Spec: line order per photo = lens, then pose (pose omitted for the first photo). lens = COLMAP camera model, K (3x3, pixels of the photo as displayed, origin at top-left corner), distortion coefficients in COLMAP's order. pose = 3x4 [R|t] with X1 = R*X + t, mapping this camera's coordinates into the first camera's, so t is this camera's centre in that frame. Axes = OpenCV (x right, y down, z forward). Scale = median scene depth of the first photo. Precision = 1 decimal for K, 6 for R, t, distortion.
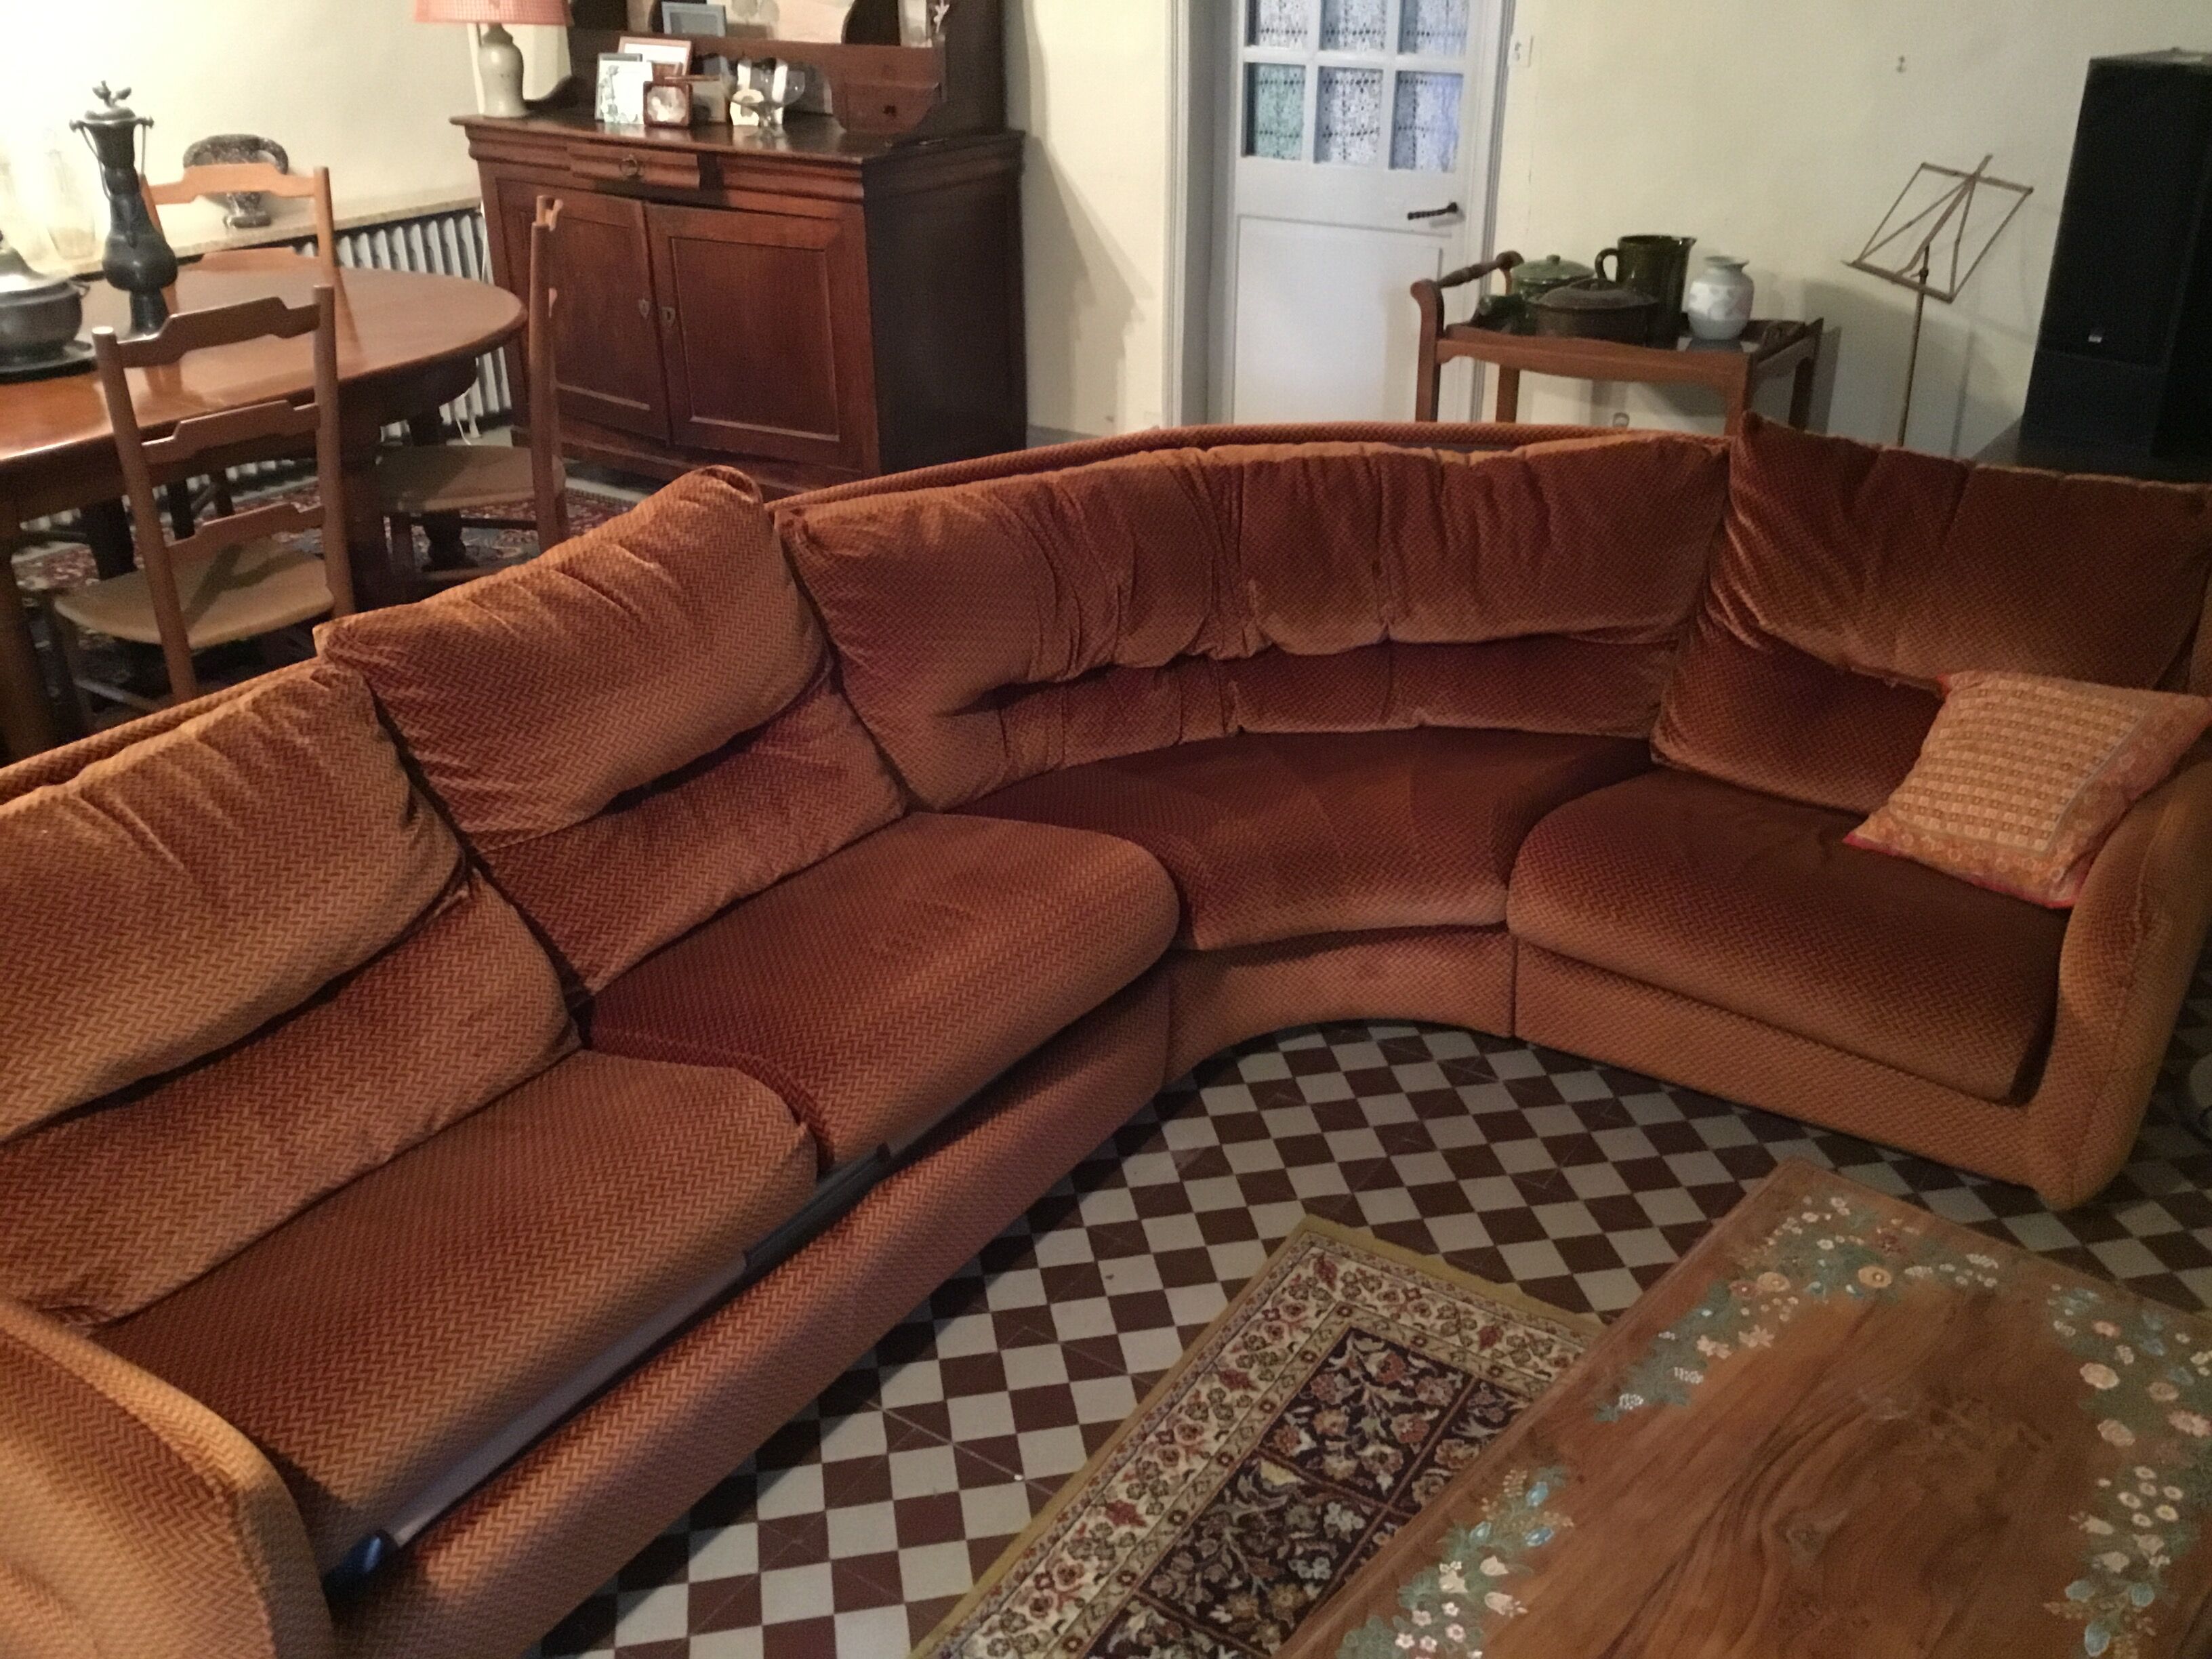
lens RADIAL K [[2026.2, 0, 1106.0], [0, 2026.2, 829.5], [0, 0, 1]] dist [0.103873, -0.219480]
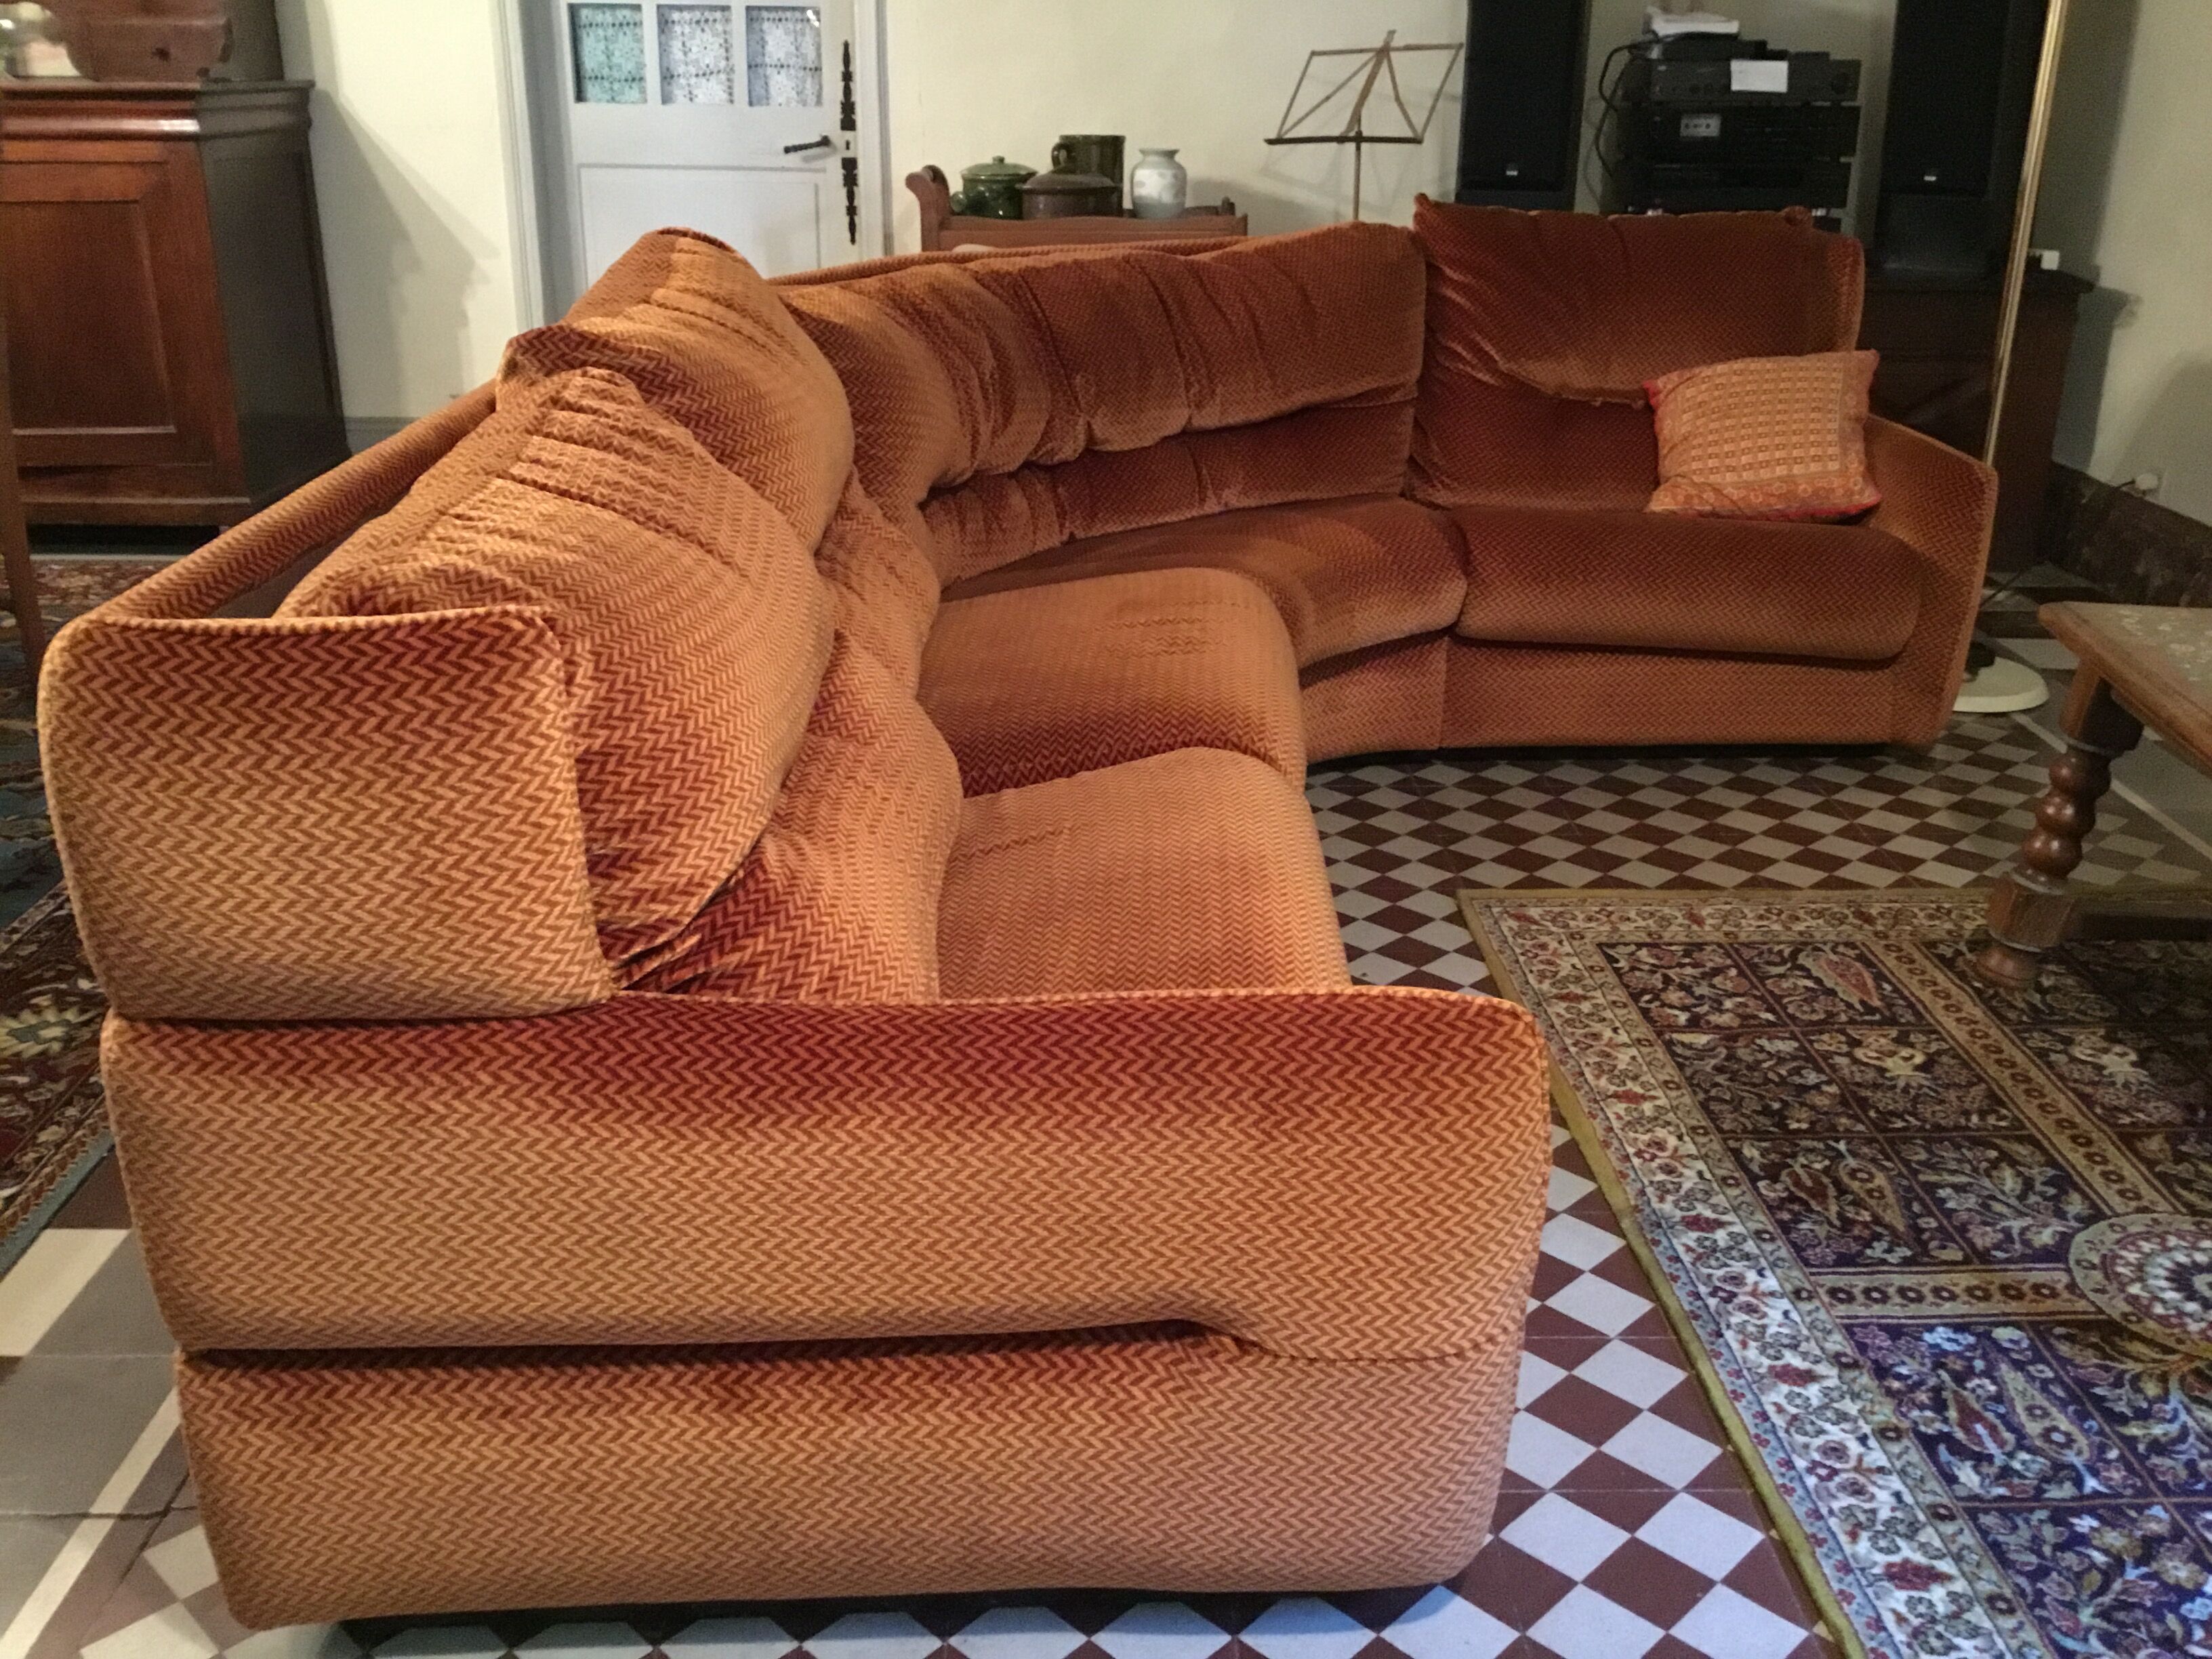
lens RADIAL K [[2026.2, 0, 1106.0], [0, 2026.2, 829.5], [0, 0, 1]] dist [0.103873, -0.219480]
pose [[0.815123, -0.189549, 0.547399, -0.432650], [0.234826, 0.971949, -0.013117, 0.093887], [-0.529557, 0.139235, 0.836769, 0.163427]]
